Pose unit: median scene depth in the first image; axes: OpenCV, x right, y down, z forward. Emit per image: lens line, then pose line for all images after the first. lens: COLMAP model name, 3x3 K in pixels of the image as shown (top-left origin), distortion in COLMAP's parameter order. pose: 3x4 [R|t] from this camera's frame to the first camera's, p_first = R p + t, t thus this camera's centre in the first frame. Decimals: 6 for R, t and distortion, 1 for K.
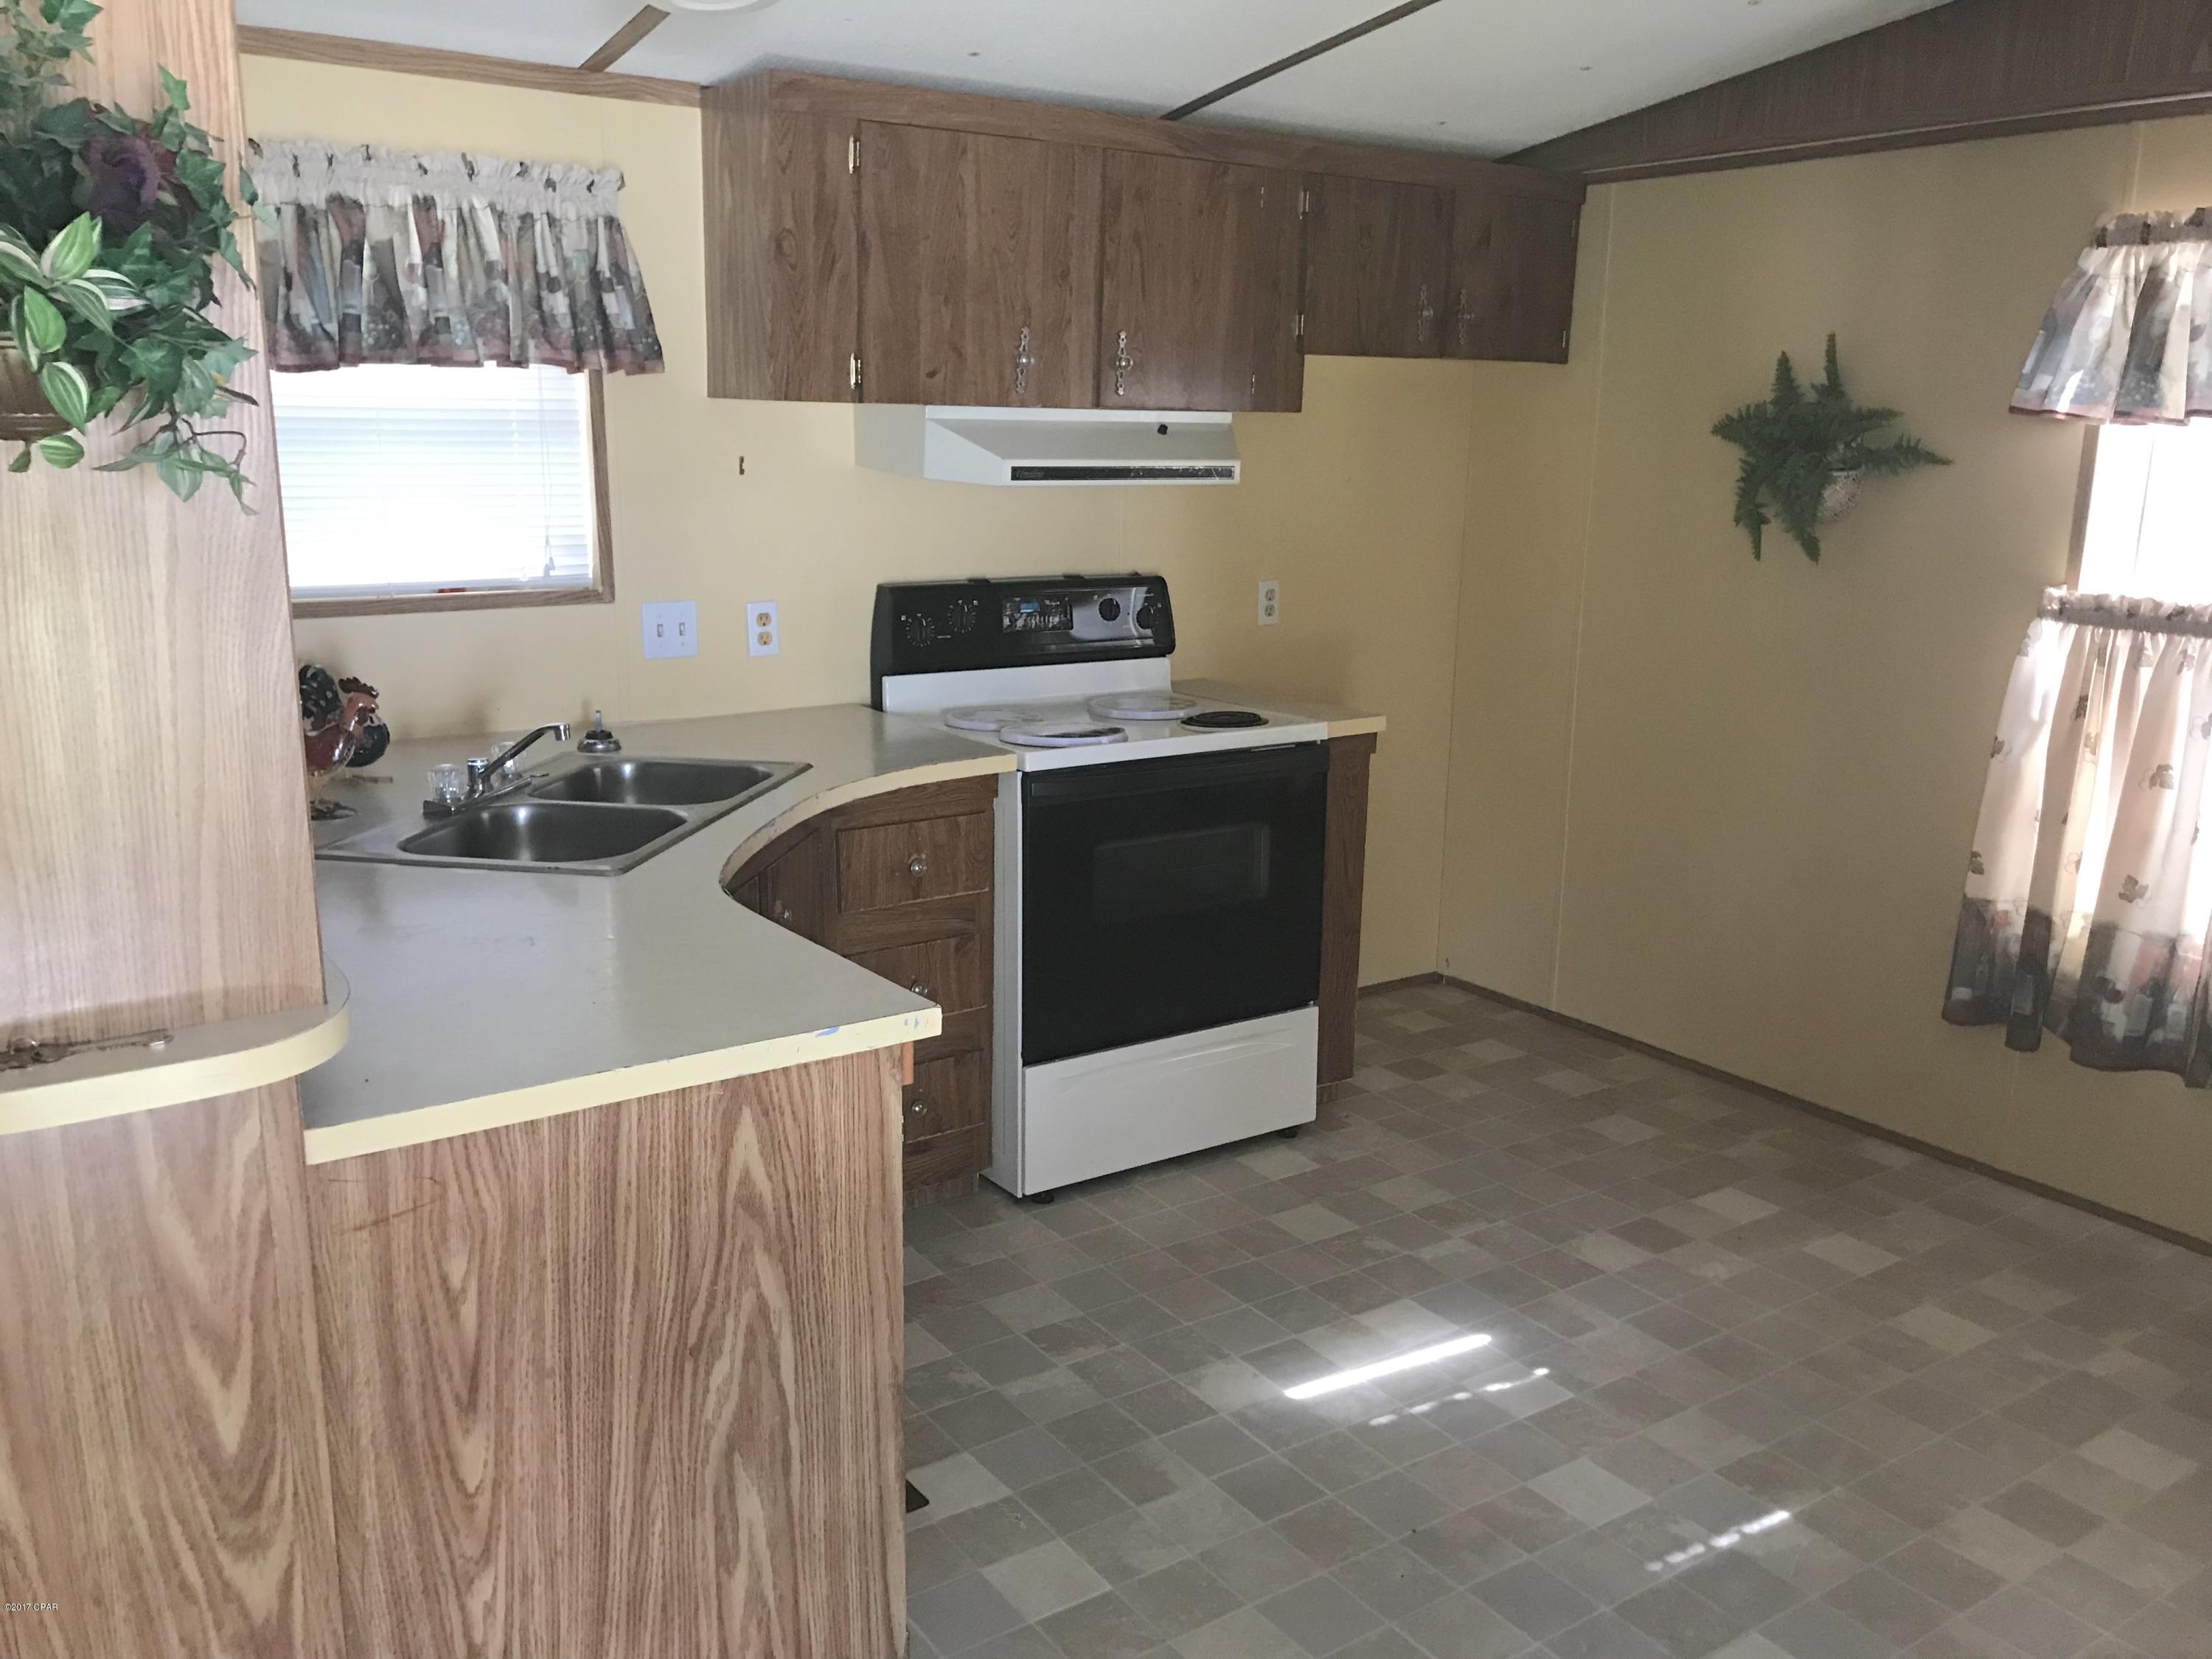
lens RADIAL K [[1842.4, 0, 1106.0], [0, 1842.4, 829.5], [0, 0, 1]] dist [0.021134, -0.006422]
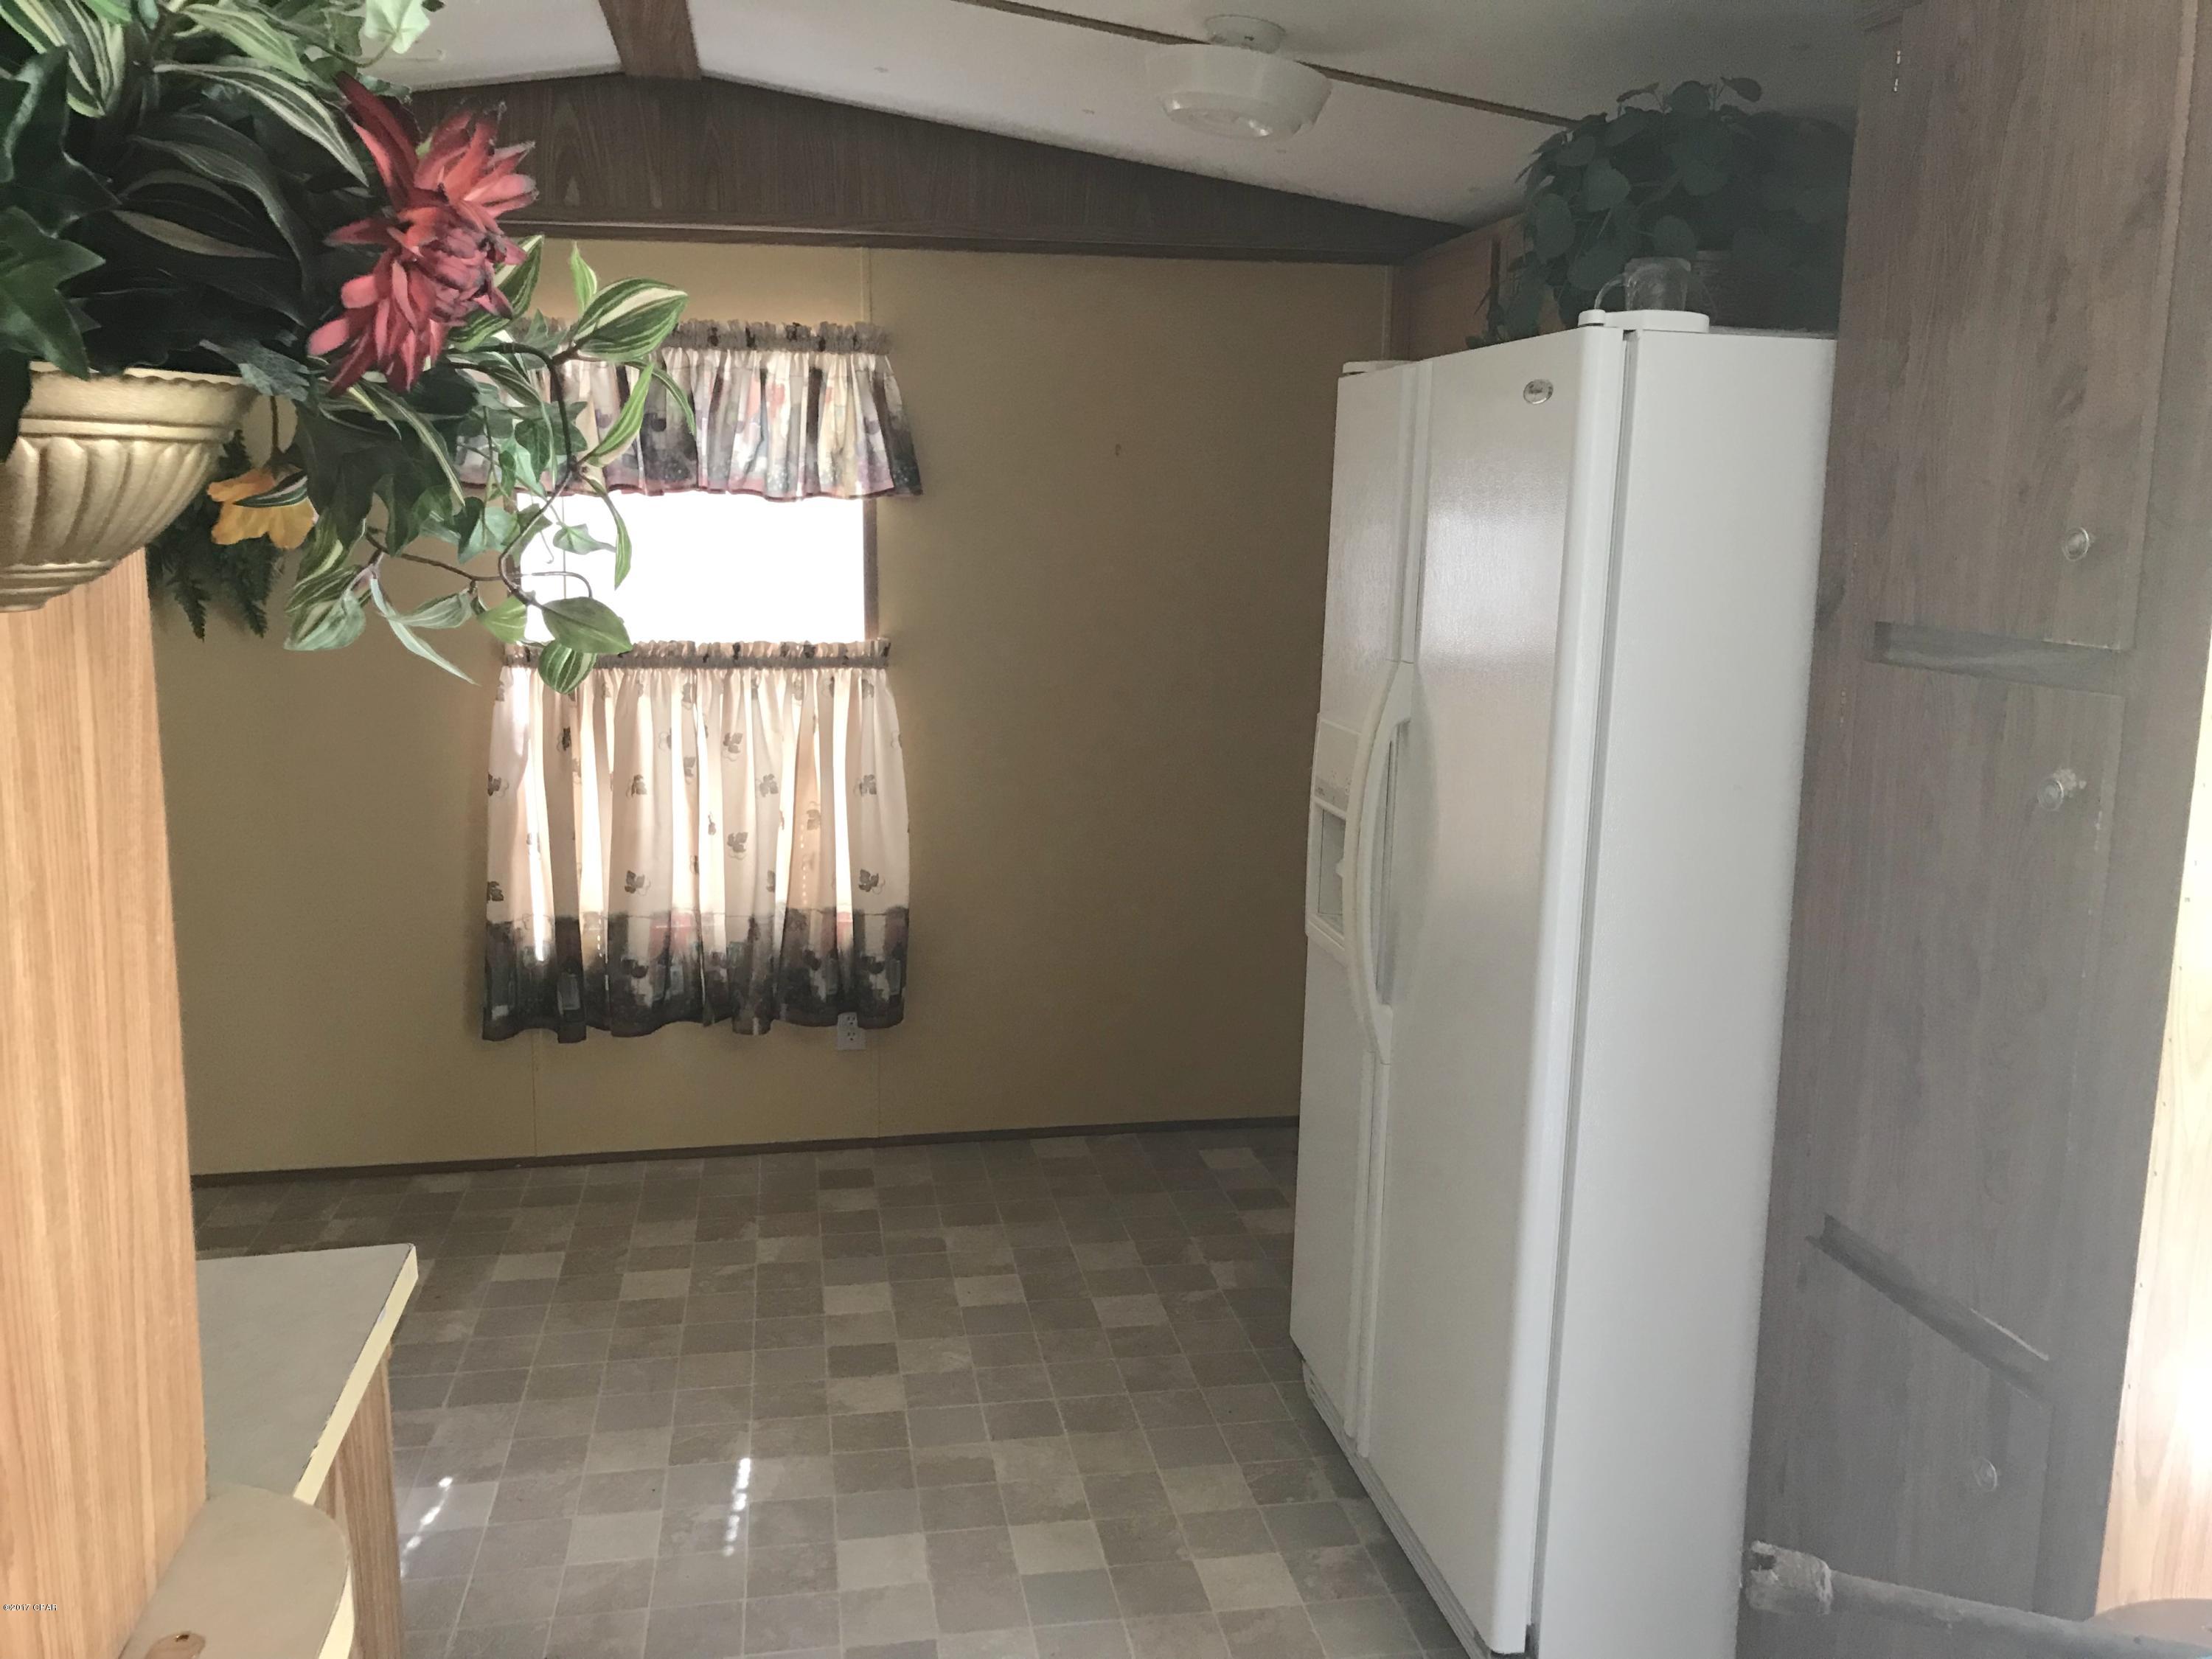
lens RADIAL K [[1842.4, 0, 1106.0], [0, 1842.4, 829.5], [0, 0, 1]] dist [0.021134, -0.006422]
pose [[0.408139, -0.175153, 0.895960, -0.380774], [0.199966, 0.974741, 0.099463, -0.057613], [-0.890750, 0.138567, 0.432854, 0.205906]]
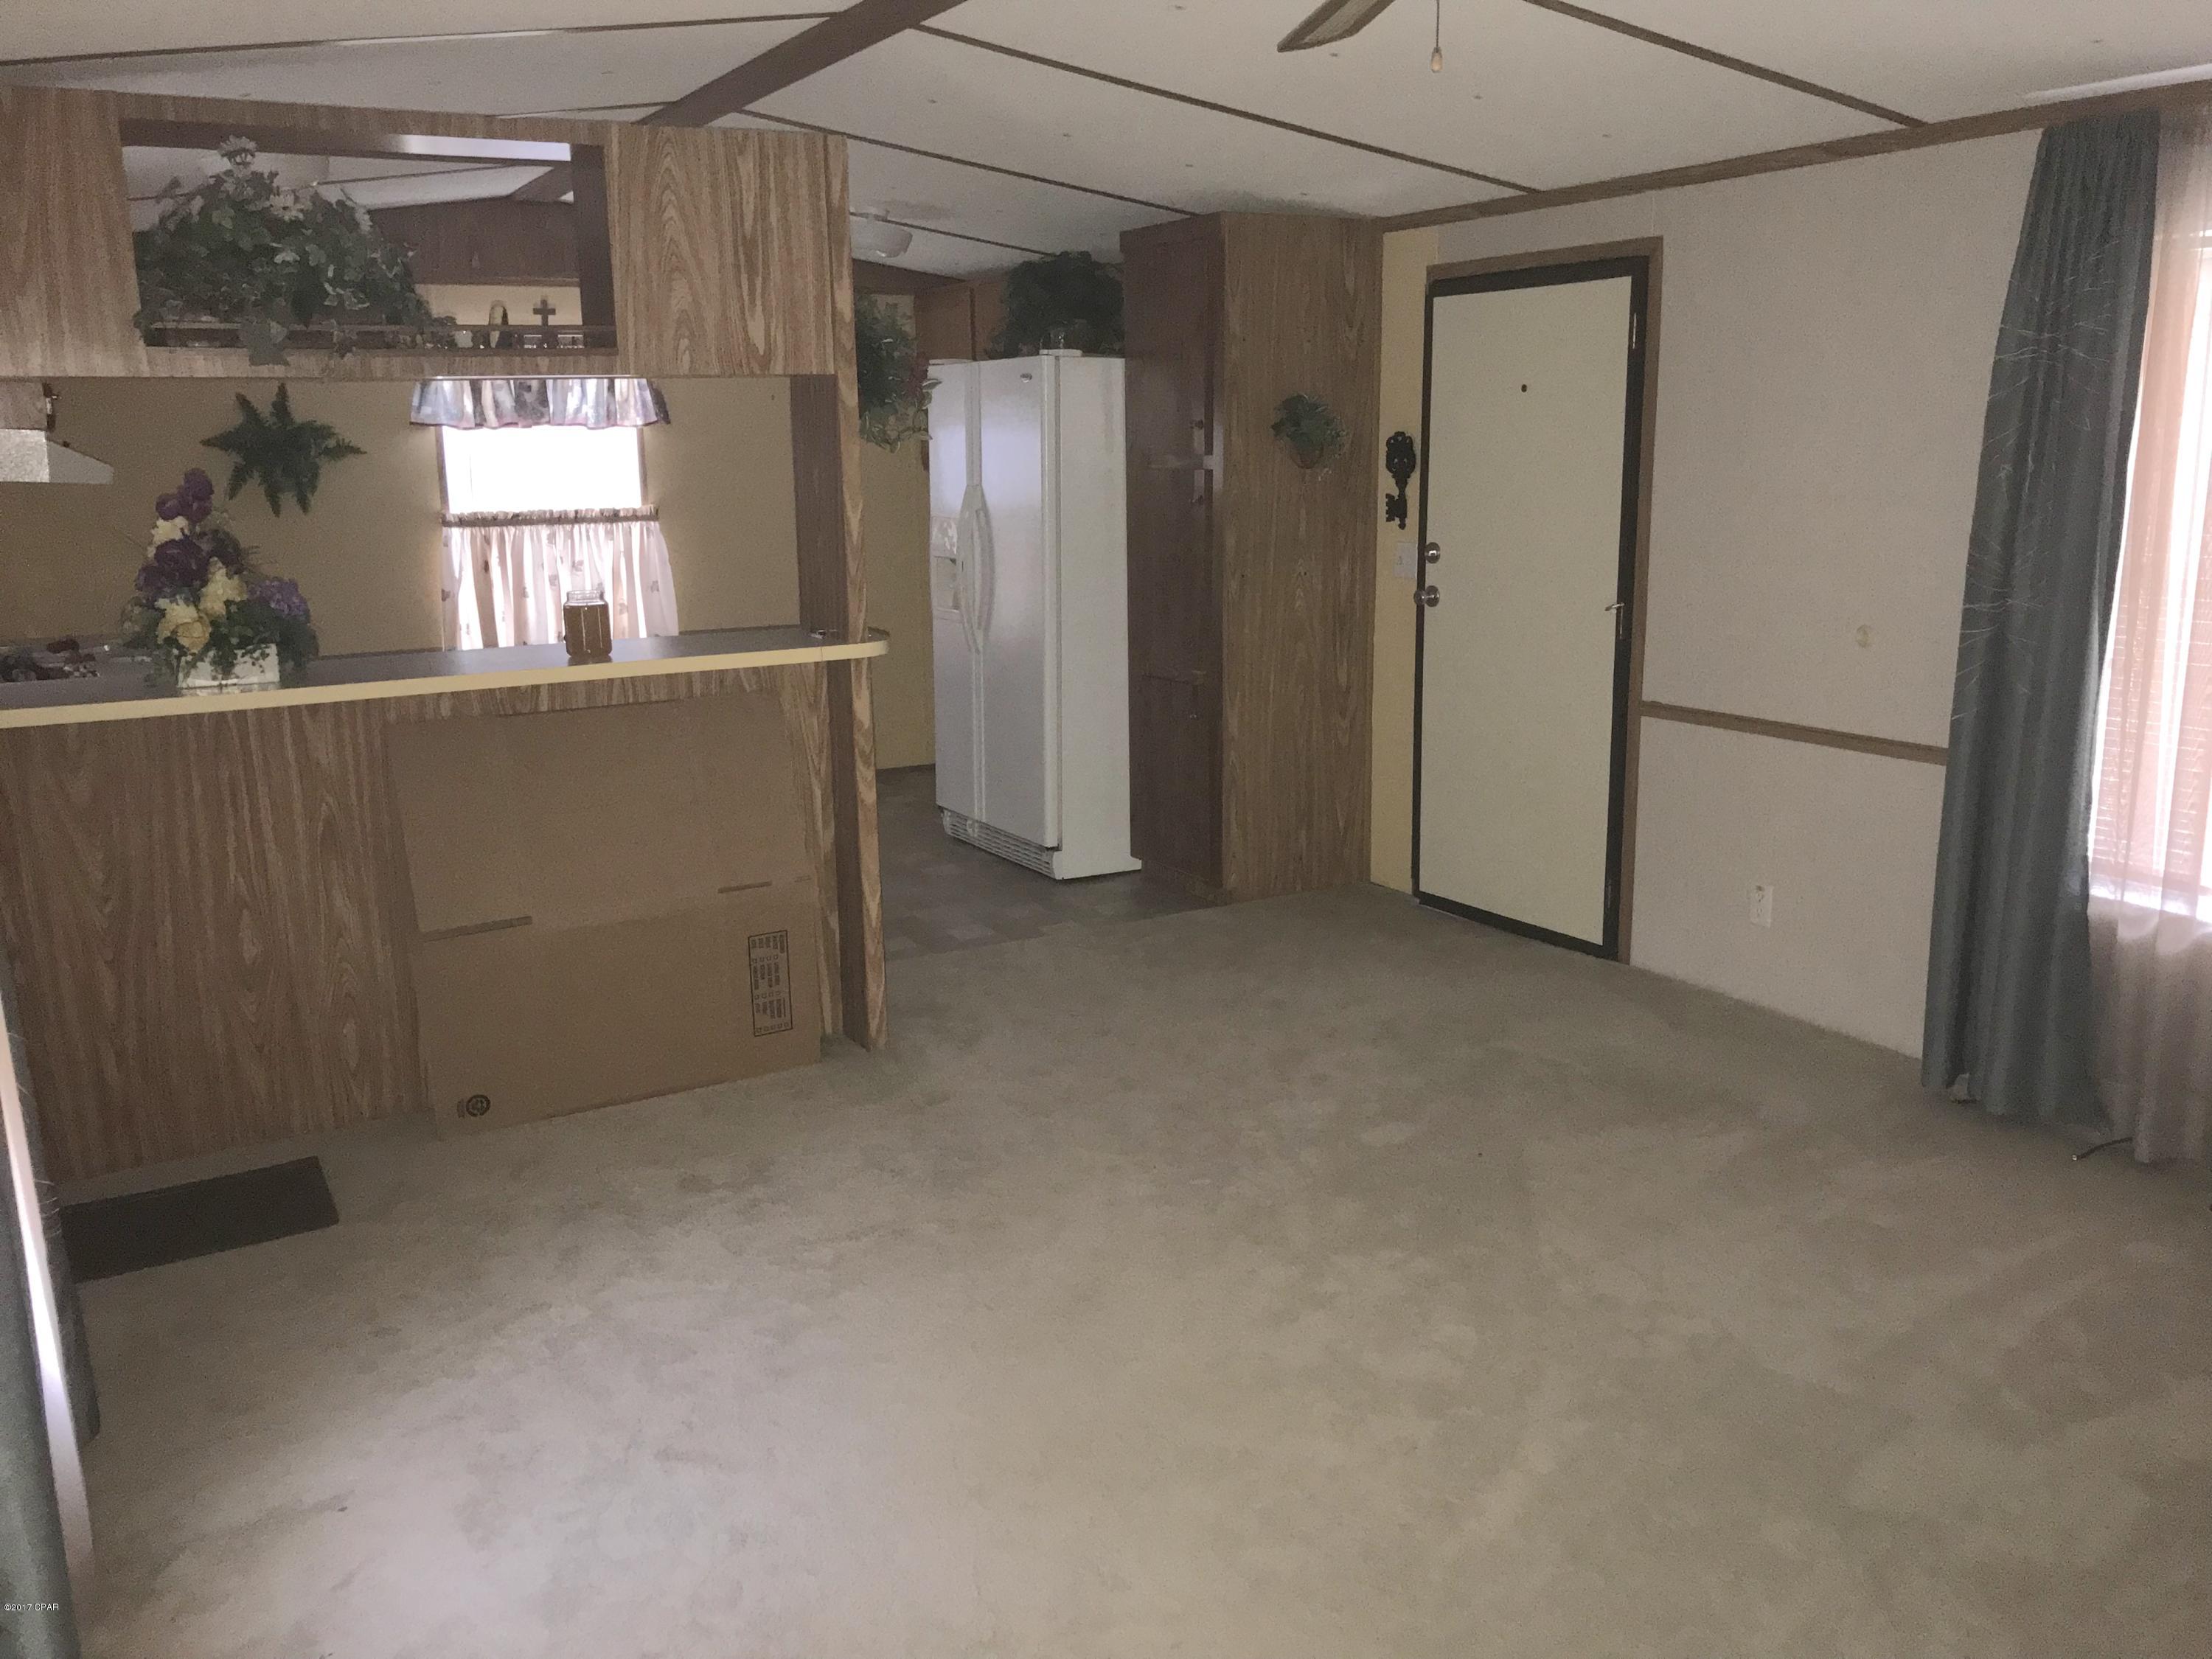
lens RADIAL K [[1842.4, 0, 1106.0], [0, 1842.4, 829.5], [0, 0, 1]] dist [0.021134, -0.006422]
pose [[0.087578, -0.234760, 0.968100, -1.481060], [0.239366, 0.948320, 0.208309, -0.051457], [-0.966972, 0.213487, 0.139245, 0.104537]]
